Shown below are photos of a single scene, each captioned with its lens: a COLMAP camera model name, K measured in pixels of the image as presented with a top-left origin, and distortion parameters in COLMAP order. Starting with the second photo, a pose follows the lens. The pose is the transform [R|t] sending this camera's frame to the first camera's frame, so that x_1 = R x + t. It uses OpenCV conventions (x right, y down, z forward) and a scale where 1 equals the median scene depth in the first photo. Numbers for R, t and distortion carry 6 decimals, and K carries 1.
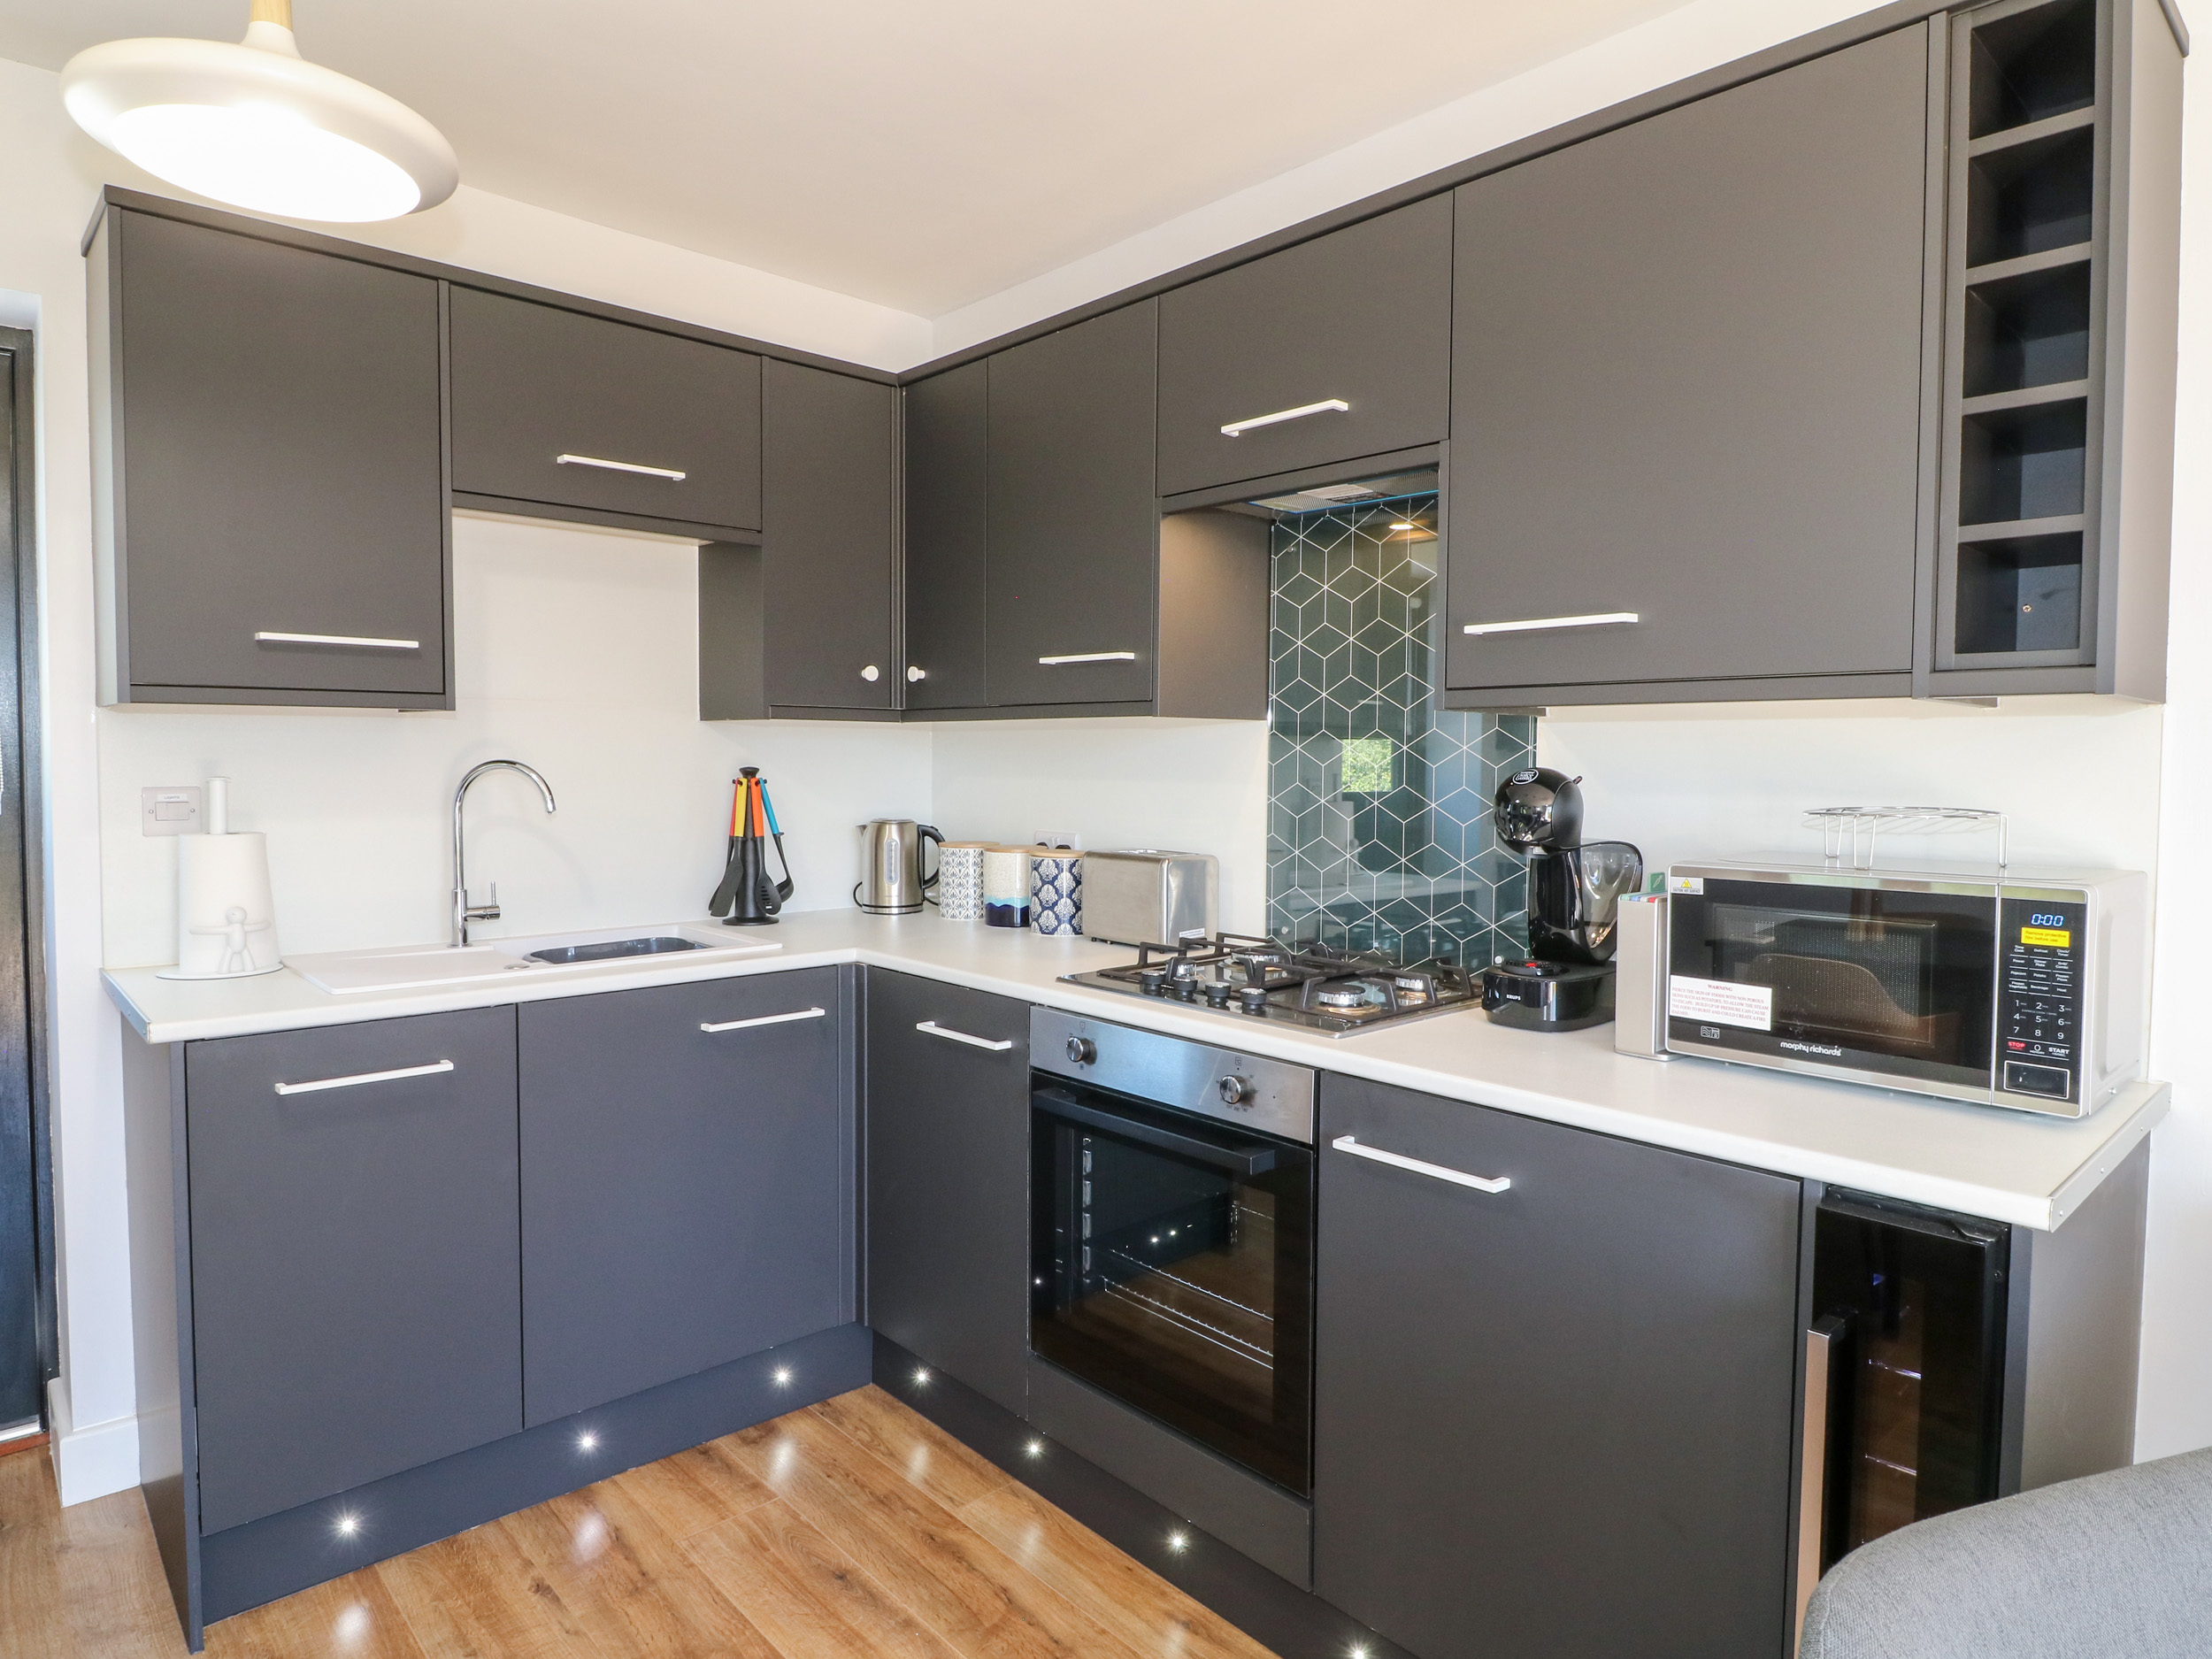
lens RADIAL K [[1280.3, 0, 1083.1], [0, 1280.3, 814.0], [0, 0, 1]] dist [0.005618, -0.010407]
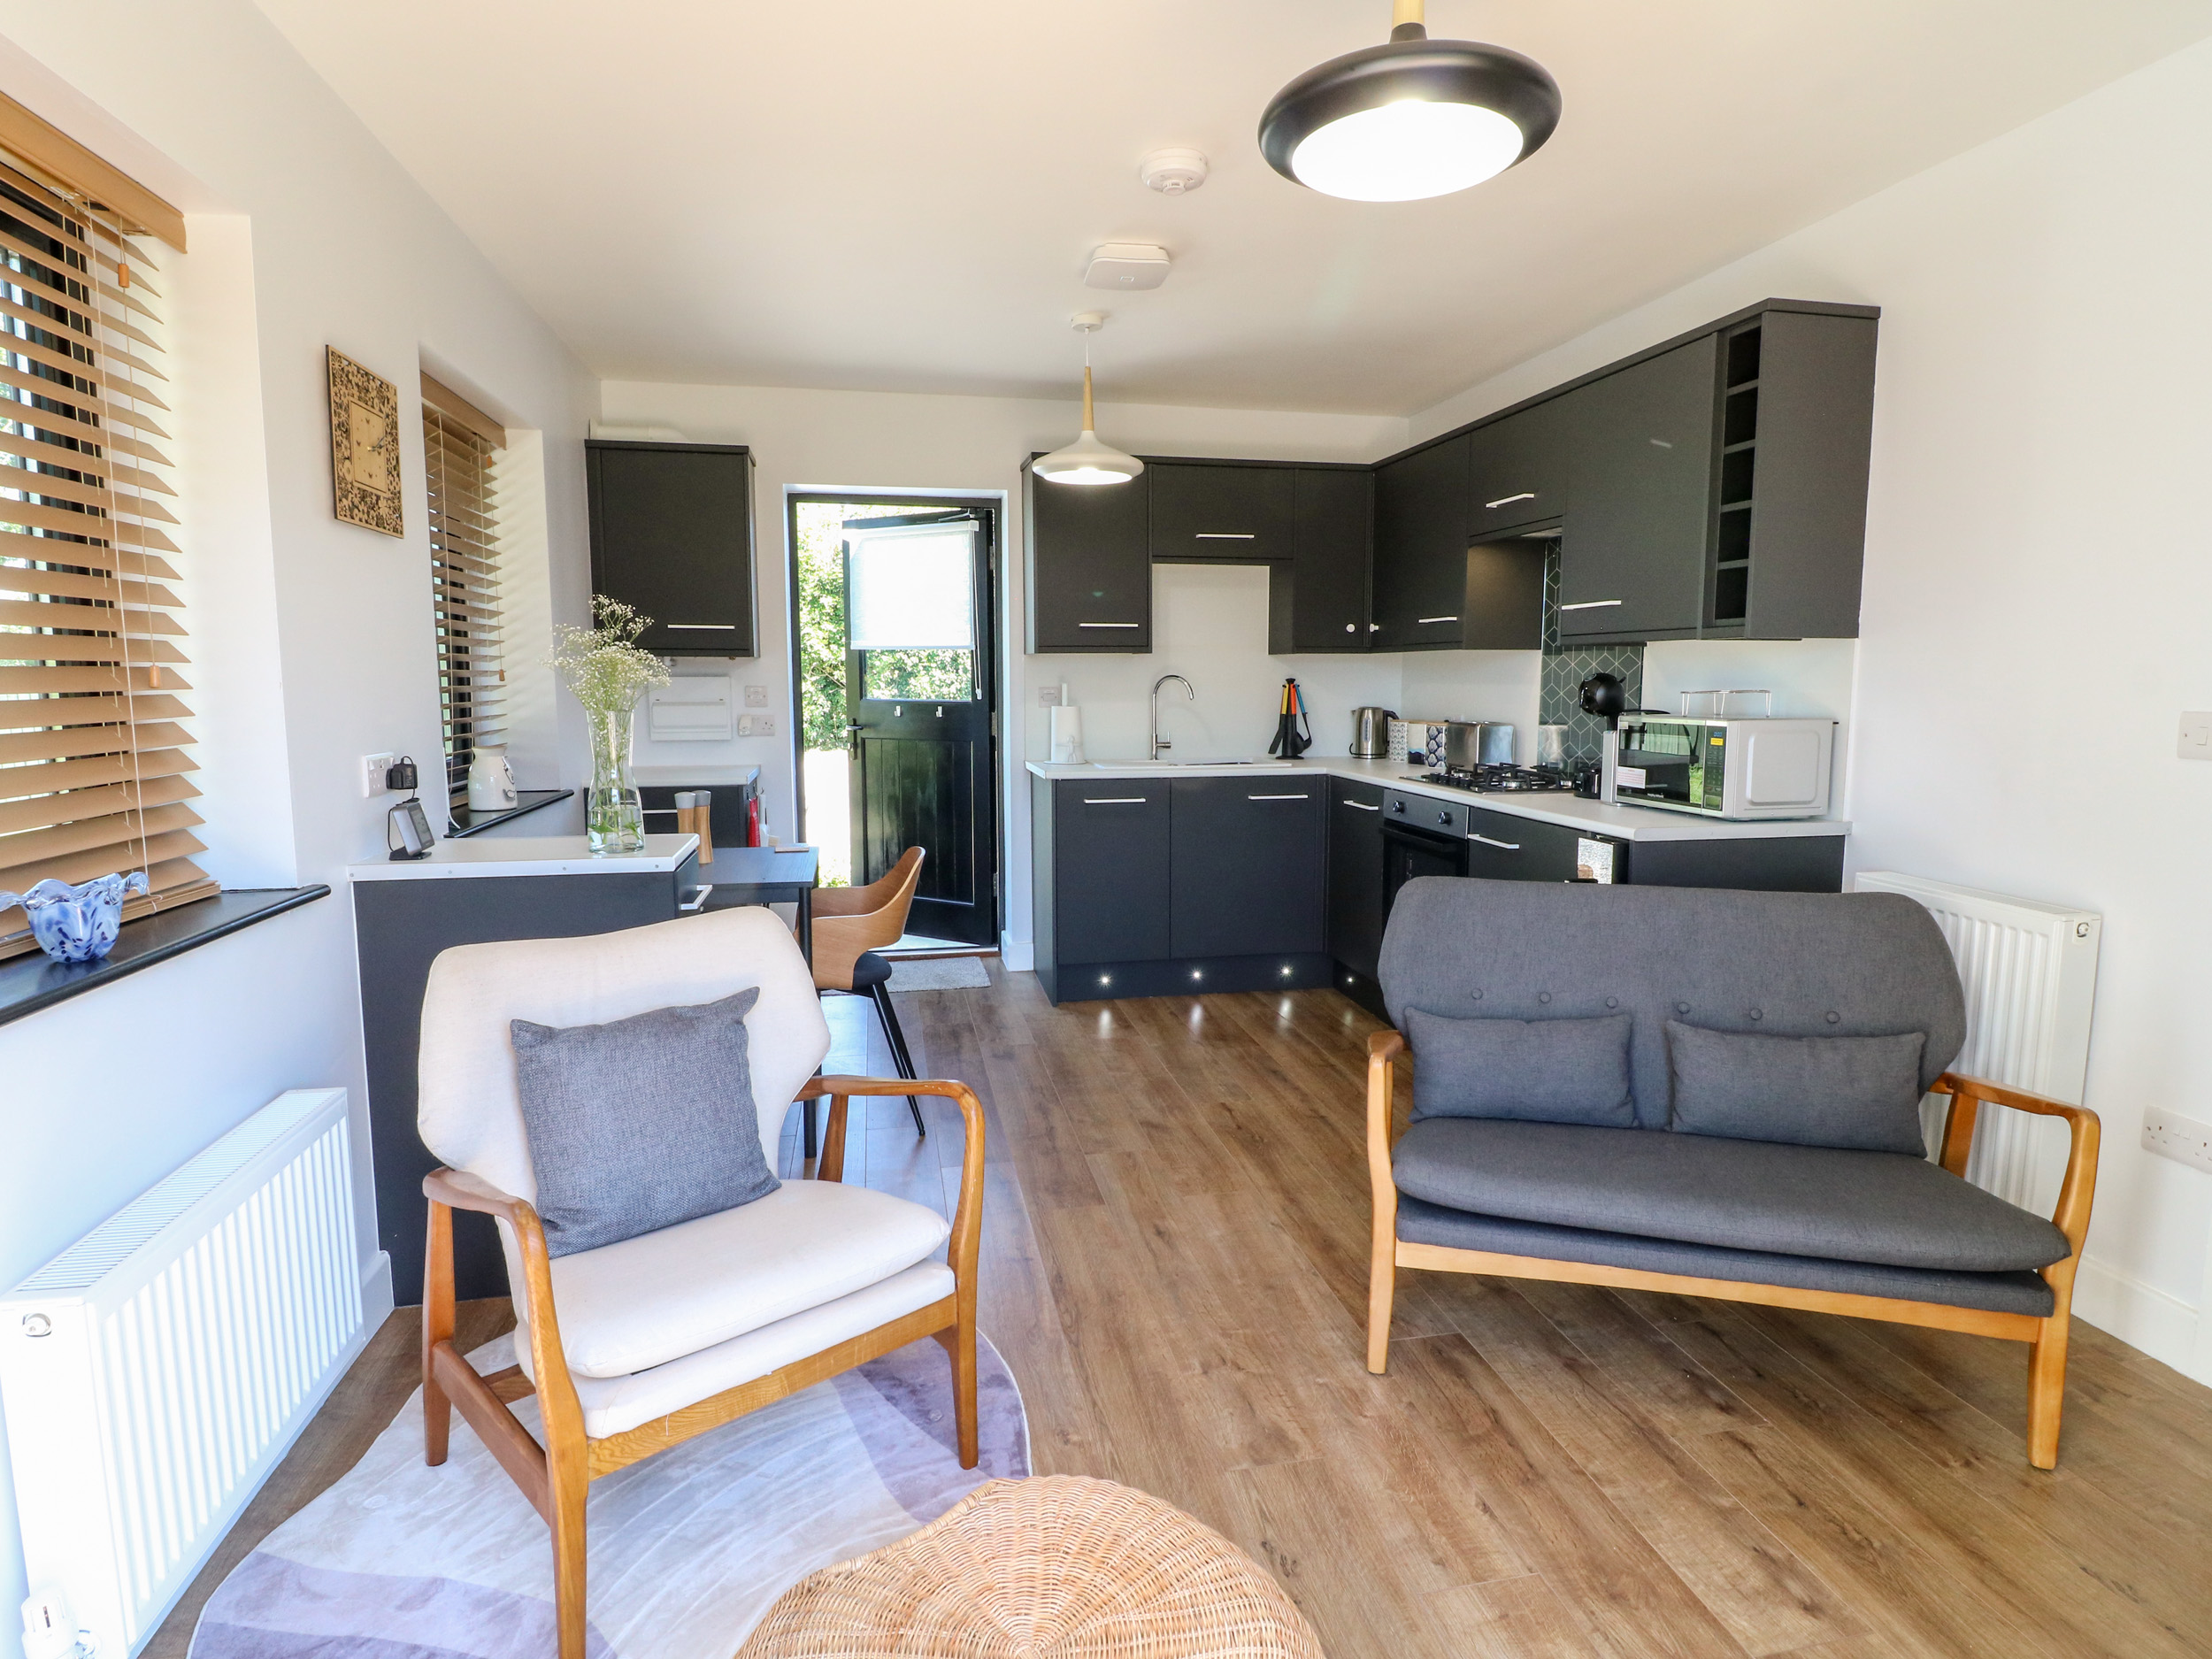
lens RADIAL K [[1169.8, 0, 1122.9], [0, 1169.8, 813.1], [0, 0, 1]] dist [-0.003696, -0.011343]
pose [[0.863235, 0.051927, -0.502125, 0.480838], [-0.017356, 0.997160, 0.073283, 0.047658], [0.504505, -0.054546, 0.861684, -0.766529]]
